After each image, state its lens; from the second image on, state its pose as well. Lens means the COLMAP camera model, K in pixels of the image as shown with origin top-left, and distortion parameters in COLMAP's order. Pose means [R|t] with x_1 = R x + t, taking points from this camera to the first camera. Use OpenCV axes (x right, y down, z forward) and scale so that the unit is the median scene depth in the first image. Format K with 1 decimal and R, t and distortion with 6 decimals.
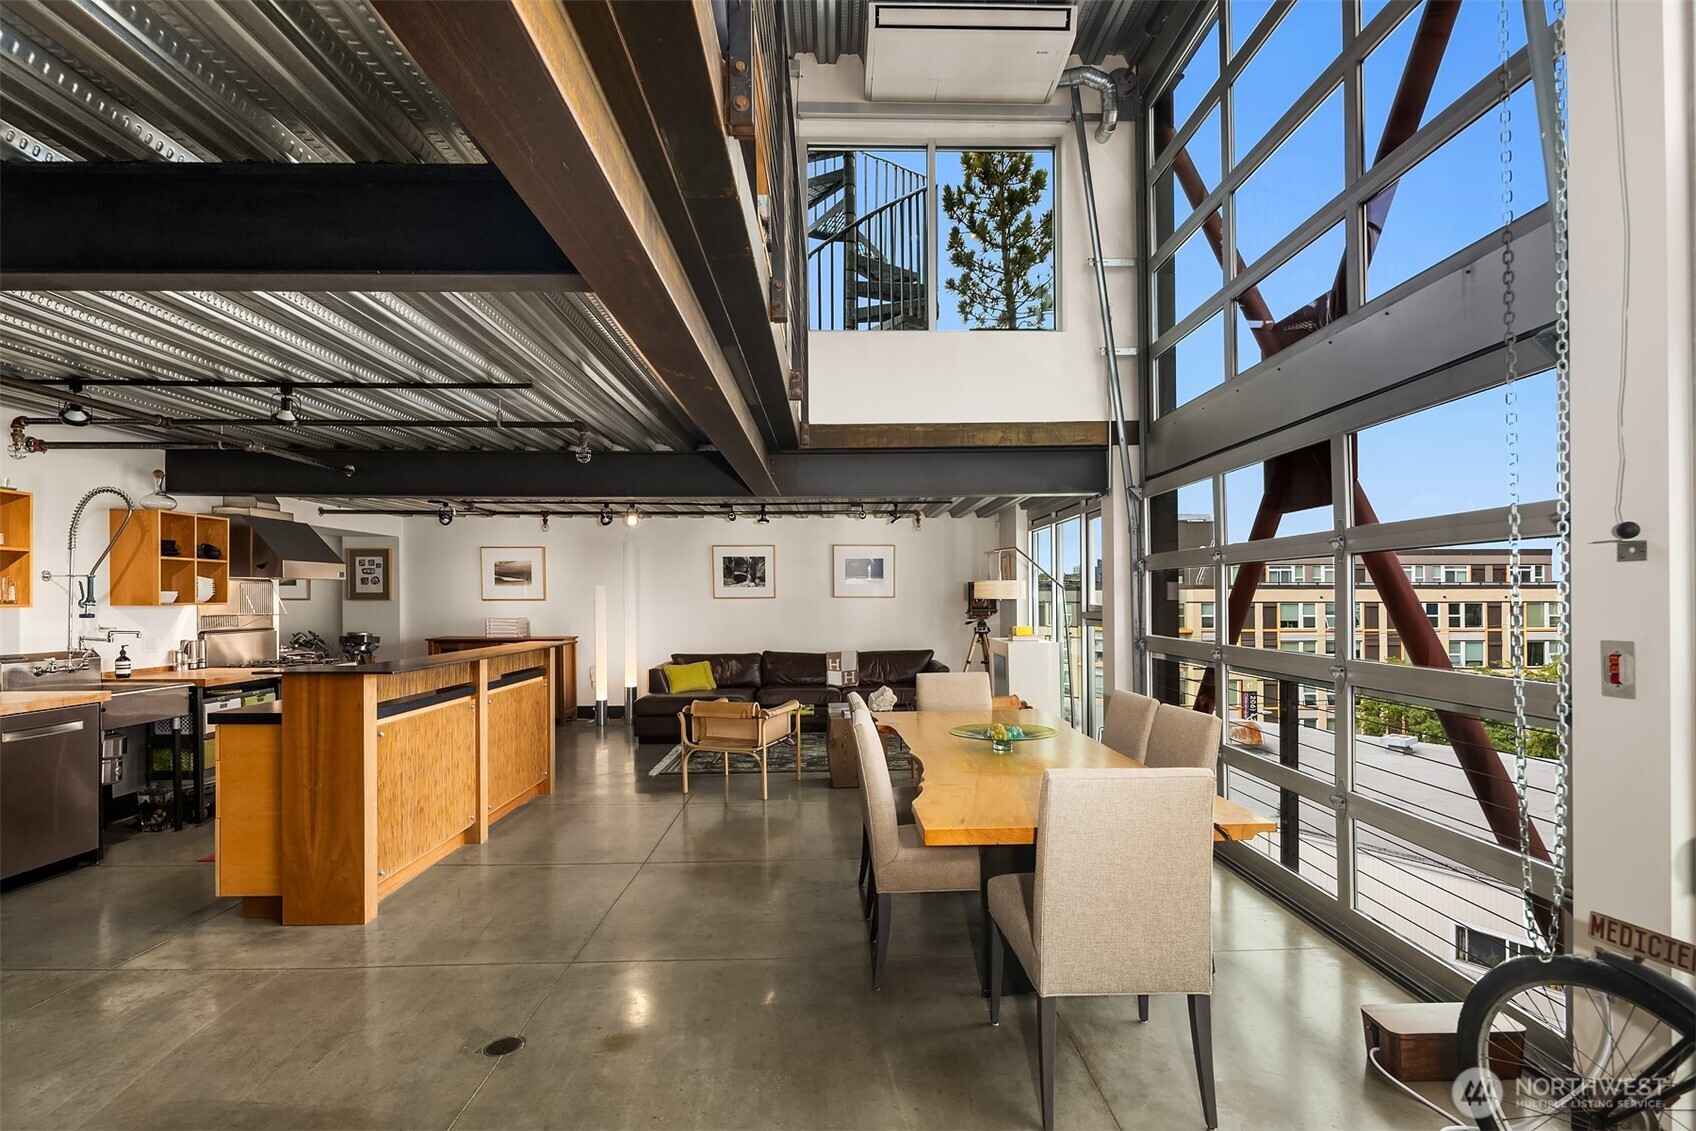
lens RADIAL K [[827.7, 0, 833.3], [0, 827.7, 608.4], [0, 0, 1]] dist [0.004361, -0.004386]
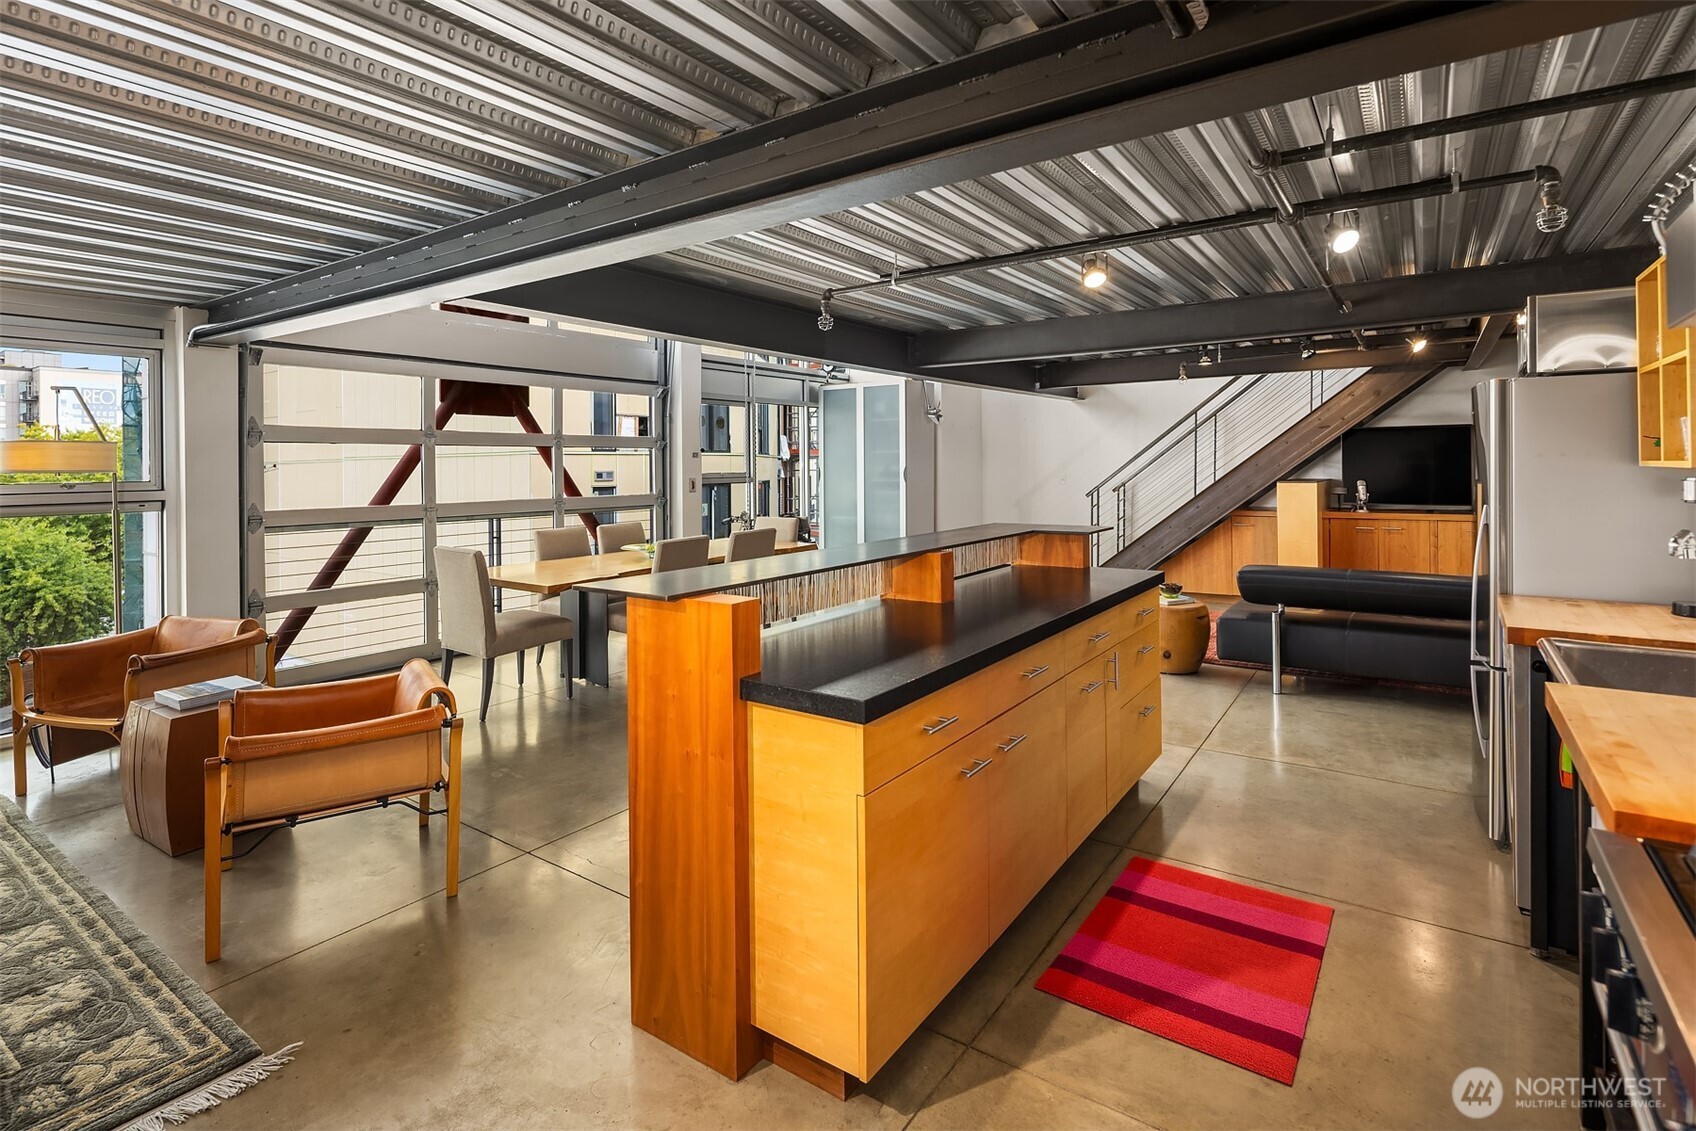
lens RADIAL K [[827.7, 0, 845.0], [0, 827.7, 453.0], [0, 0, 1]] dist [0.004361, -0.004386]
pose [[-0.819878, 0.021086, 0.572150, -0.656058], [0.020569, 0.999761, -0.007371, -0.012345], [-0.572169, 0.005725, -0.820116, 1.321794]]
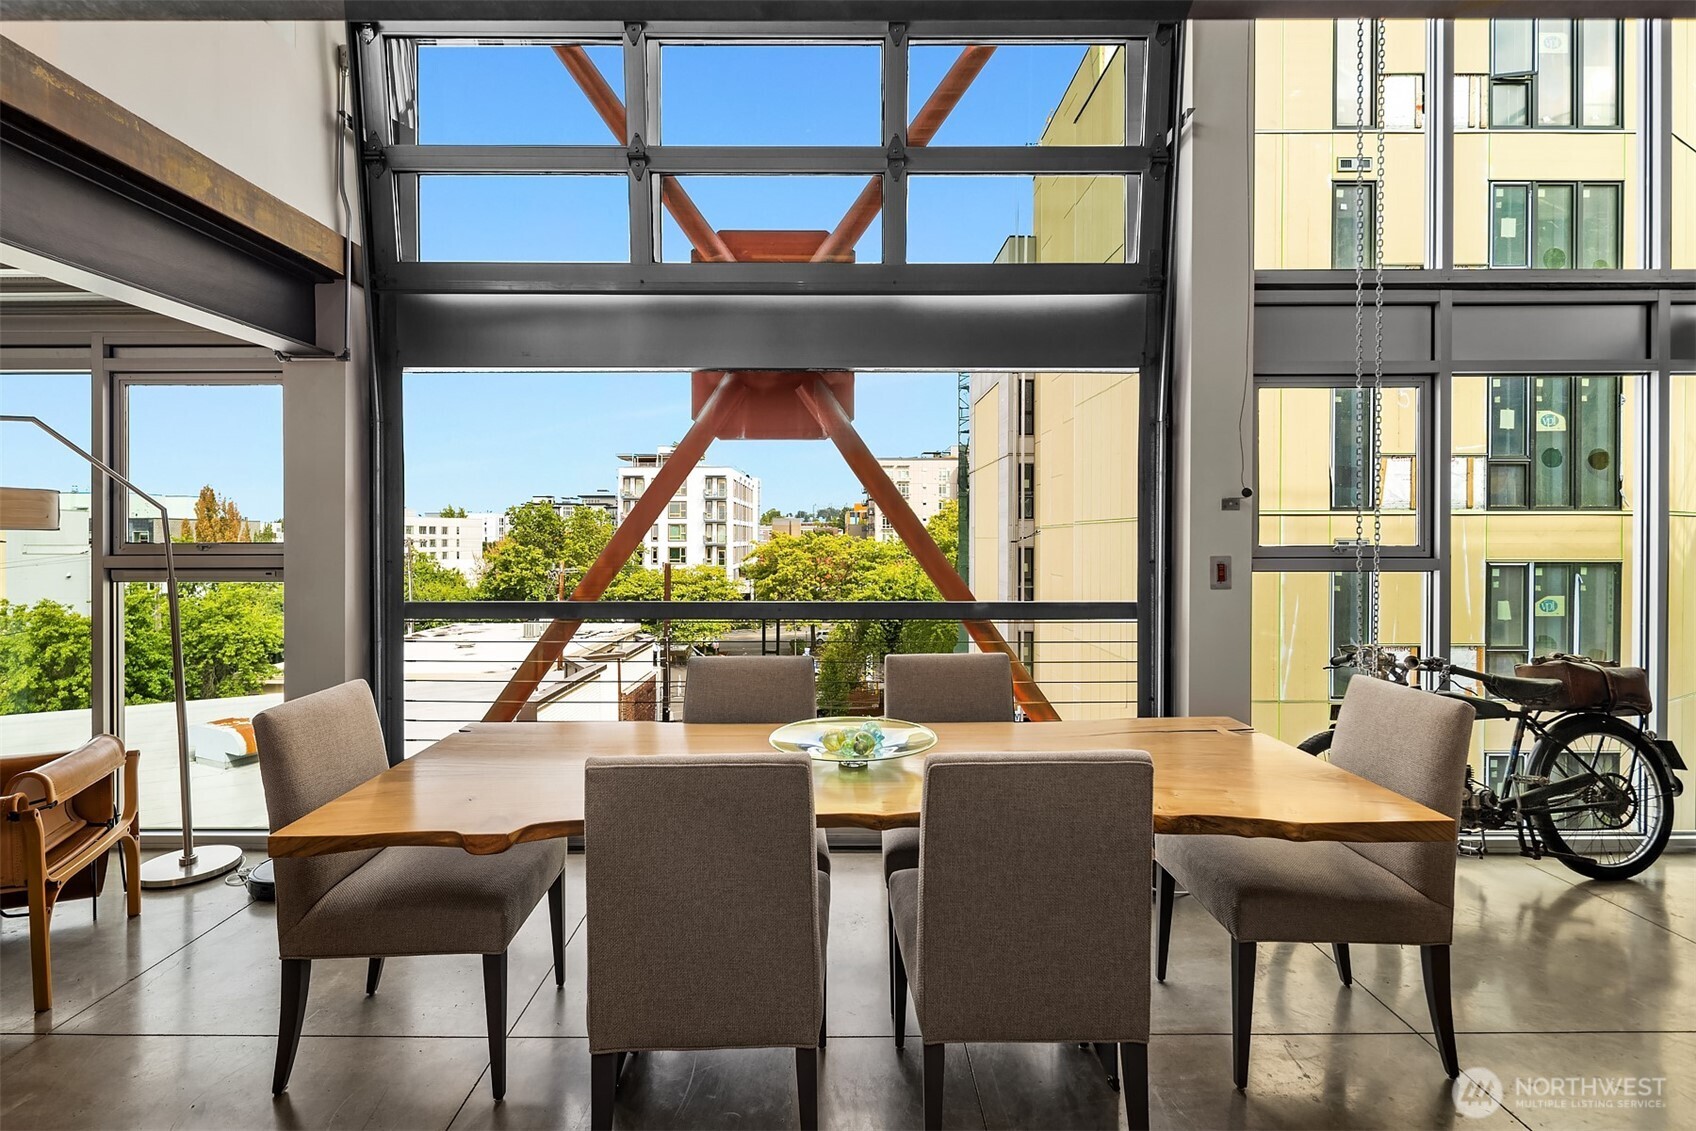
lens RADIAL K [[827.7, 0, 830.6], [0, 827.7, 533.4], [0, 0, 1]] dist [0.004361, -0.004386]
pose [[0.001093, 0.006967, 0.999975, -0.272182], [0.011474, 0.999910, -0.006979, -0.002101], [-0.999934, 0.011481, 0.001013, 0.620203]]
